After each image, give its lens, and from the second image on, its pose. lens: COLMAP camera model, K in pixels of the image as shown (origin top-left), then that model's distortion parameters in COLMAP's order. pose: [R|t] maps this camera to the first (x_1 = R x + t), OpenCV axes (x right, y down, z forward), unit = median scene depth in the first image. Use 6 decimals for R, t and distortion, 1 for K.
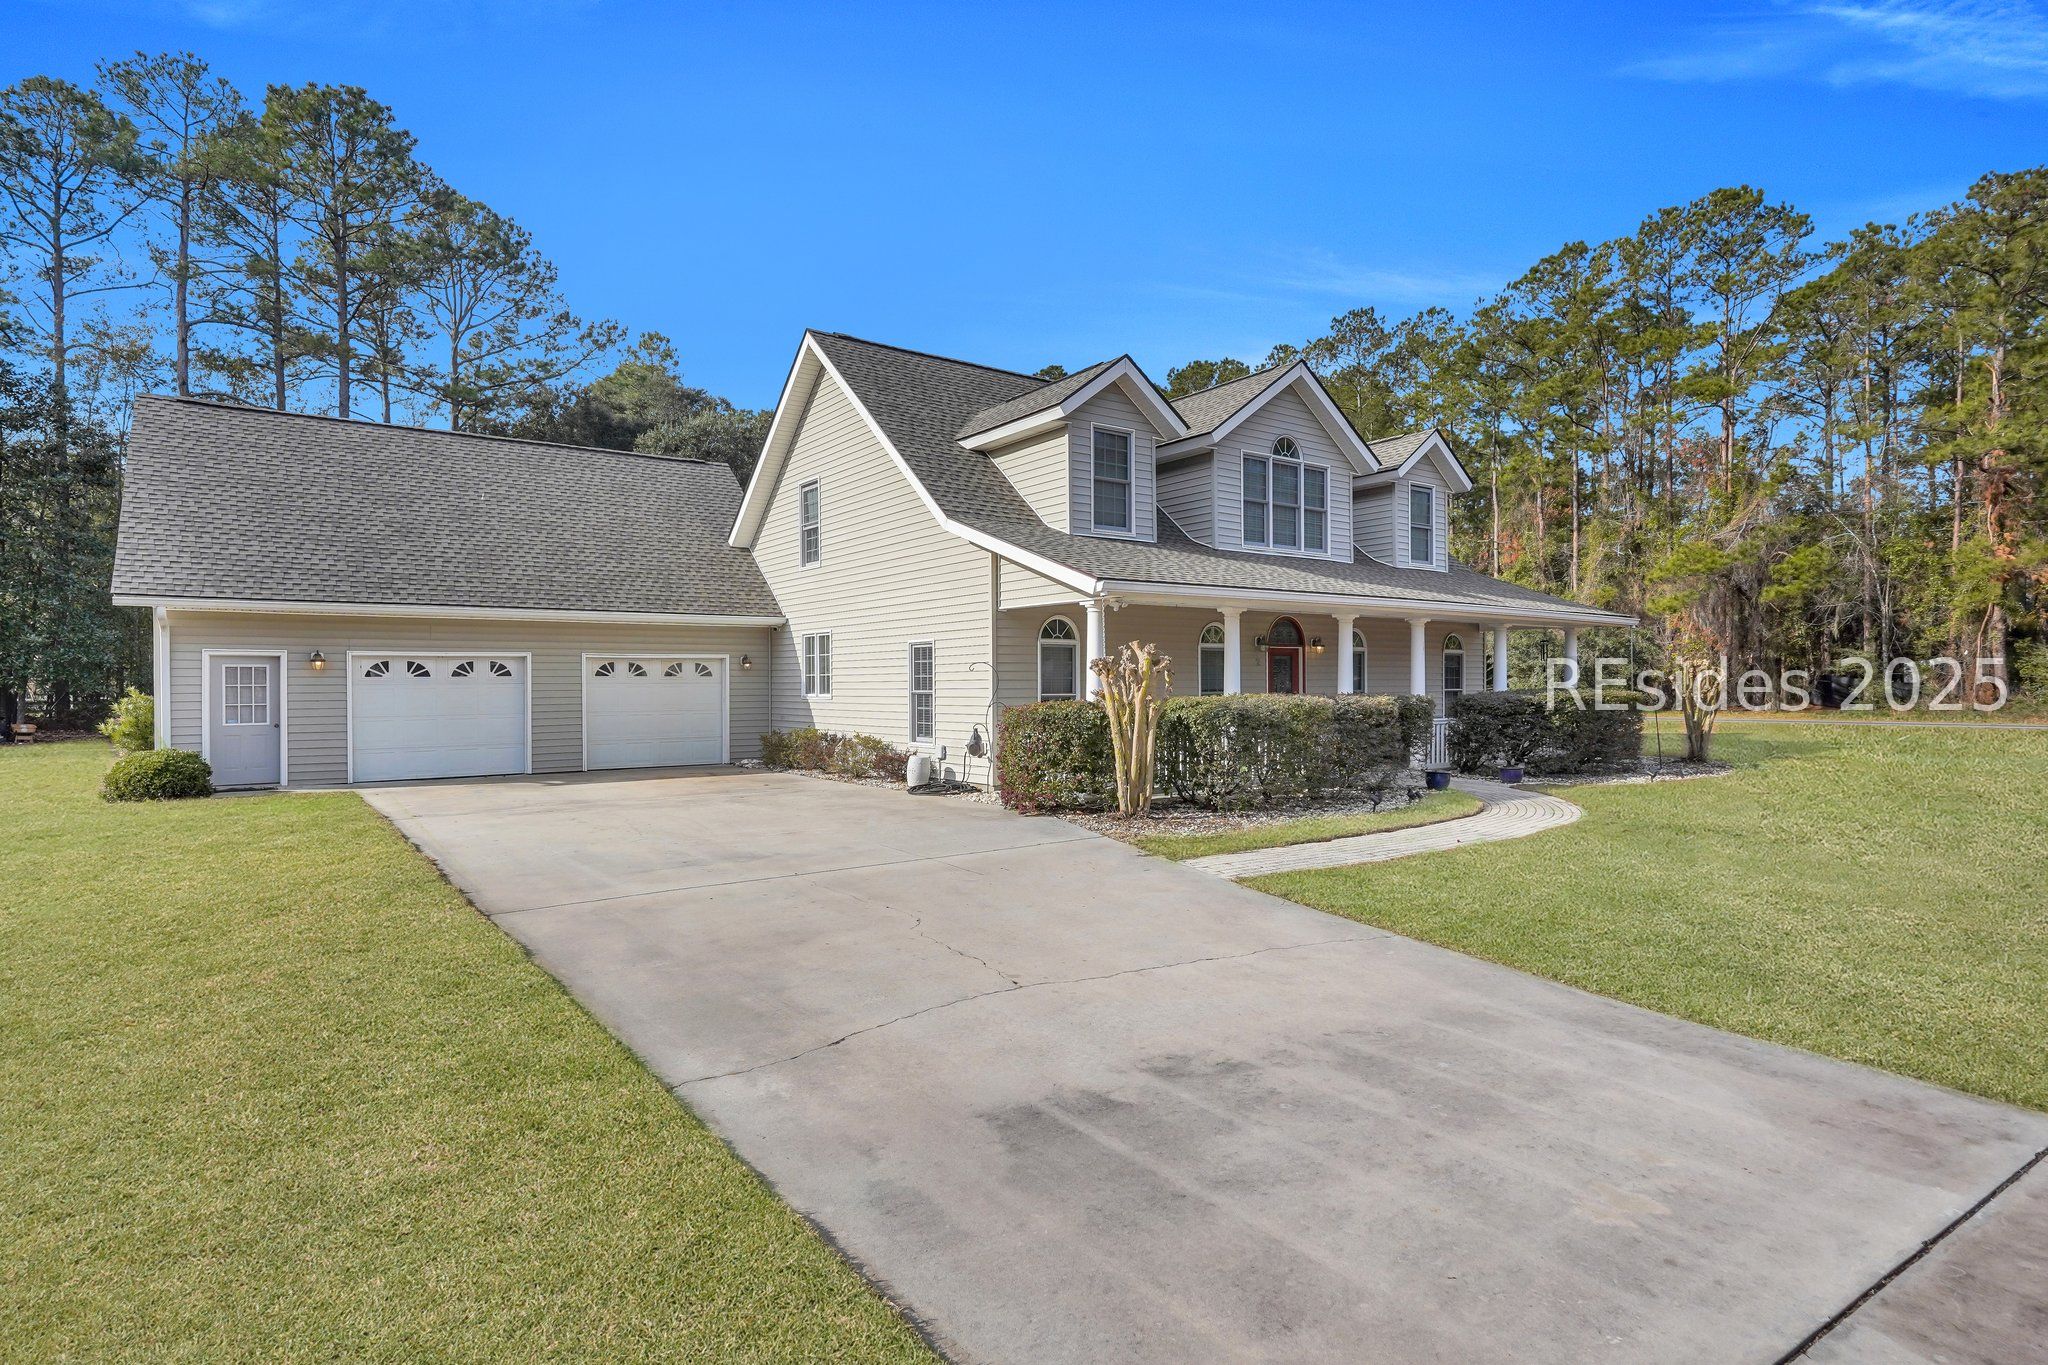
lens RADIAL K [[1054.0, 0, 1024.0], [0, 1054.0, 682.5], [0, 0, 1]] dist [0.004036, 0.000702]
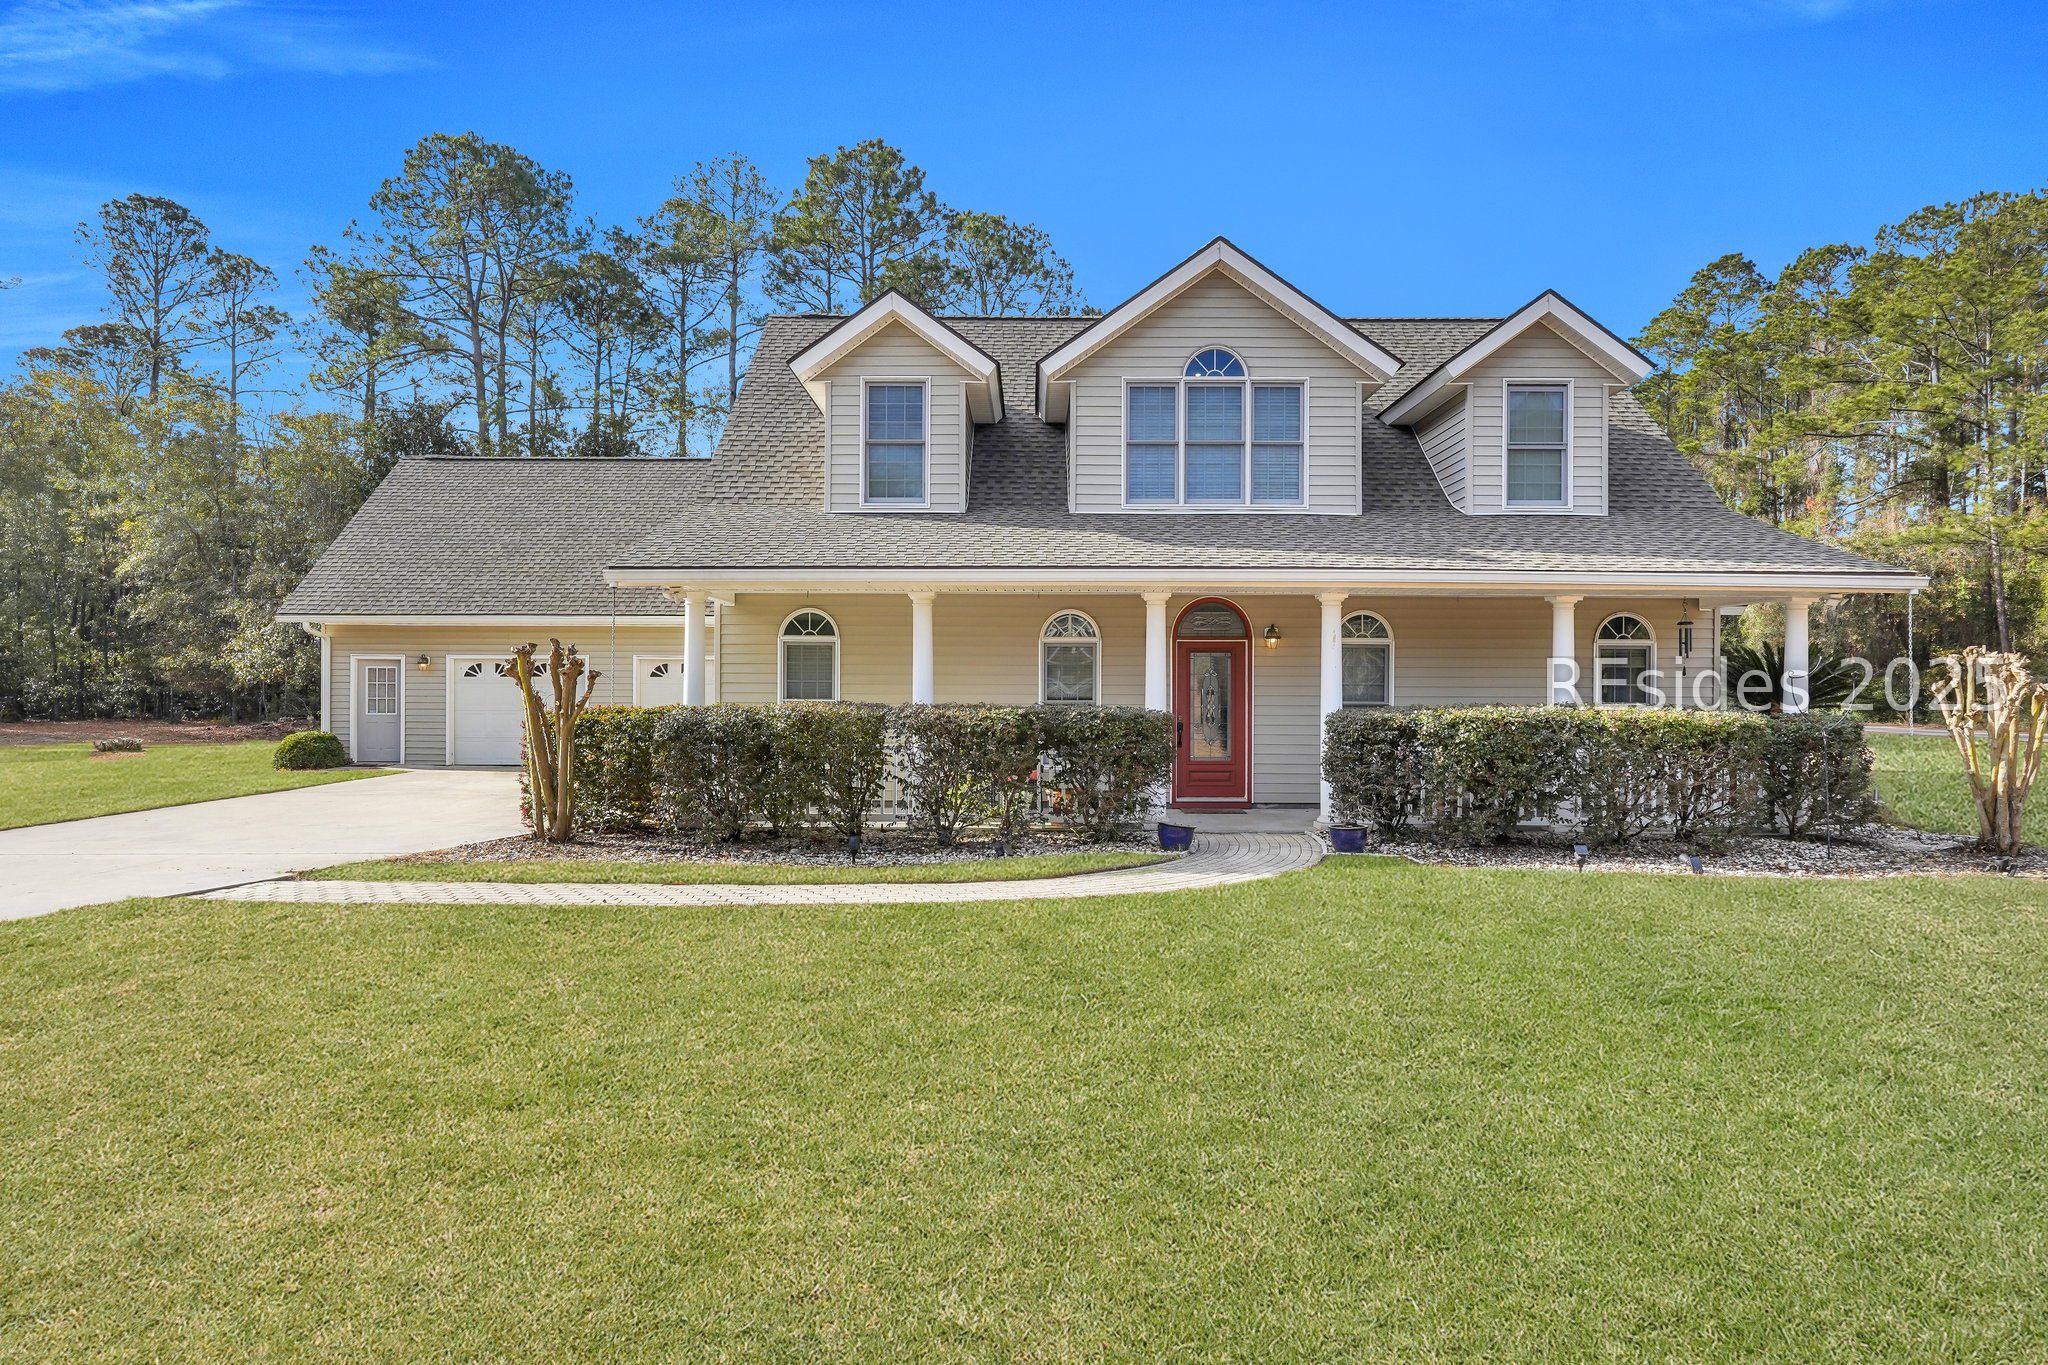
lens RADIAL K [[1186.7, 0, 1024.0], [0, 1186.7, 682.5], [0, 0, 1]] dist [-0.002418, -0.000733]
pose [[0.807771, 0.006326, -0.589462, 0.588610], [-0.007046, 0.999975, 0.001077, -0.004075], [0.589454, 0.003283, 0.807795, 0.254965]]
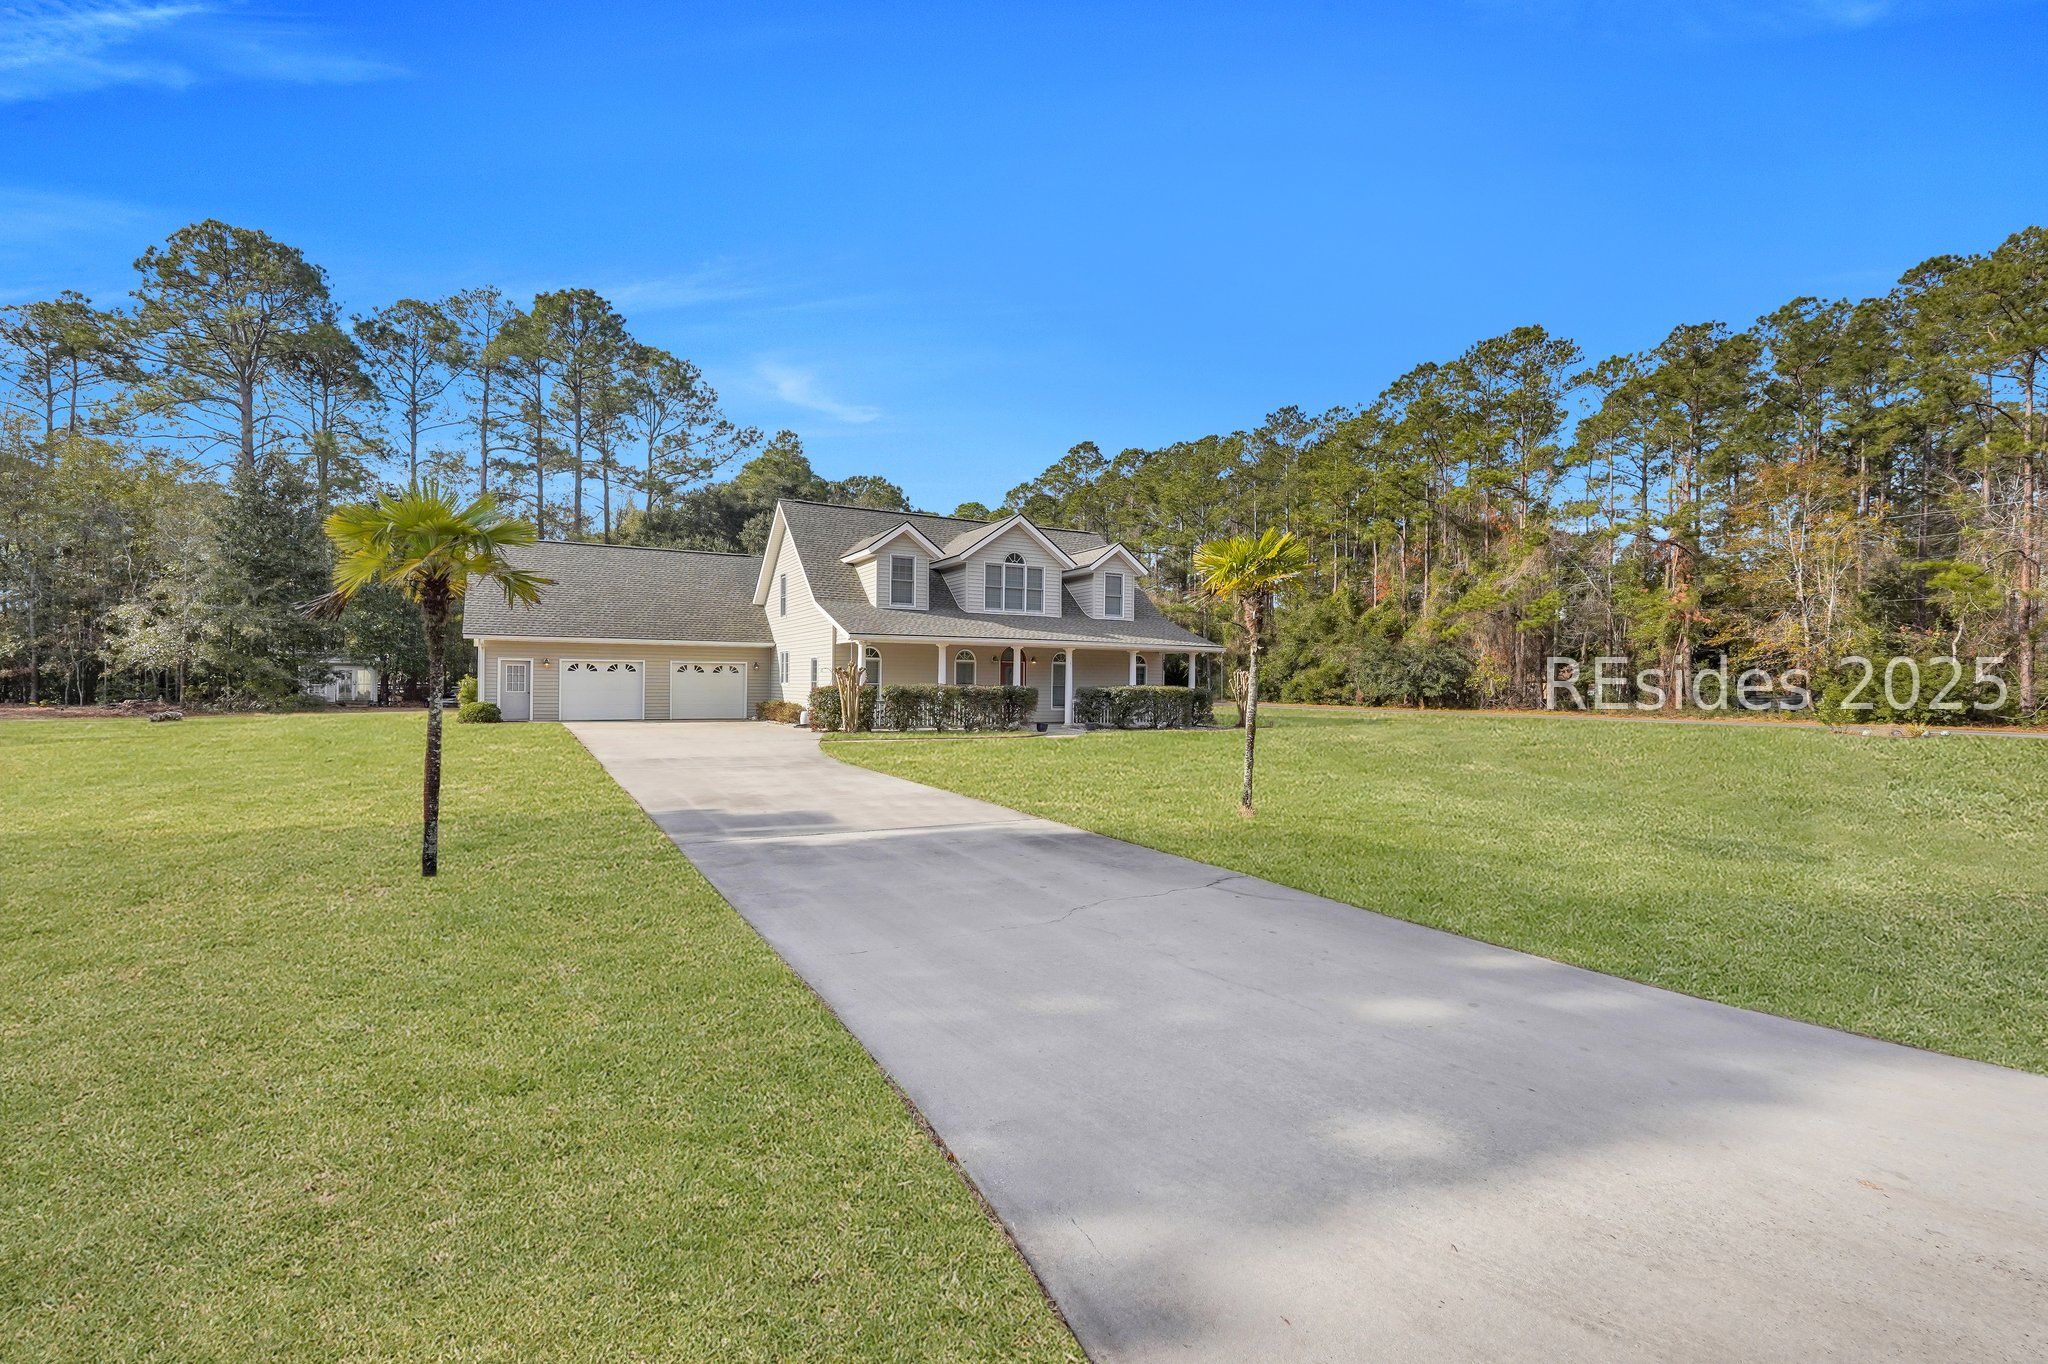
lens RADIAL K [[899.2, 0, 1024.0], [0, 899.2, 682.0], [0, 0, 1]] dist [-0.001213, -0.000366]
pose [[0.992536, 0.014780, -0.121051, 0.442600], [-0.014850, 0.999890, 0.000328, 0.002372], [0.121043, 0.001472, 0.992646, -0.597181]]
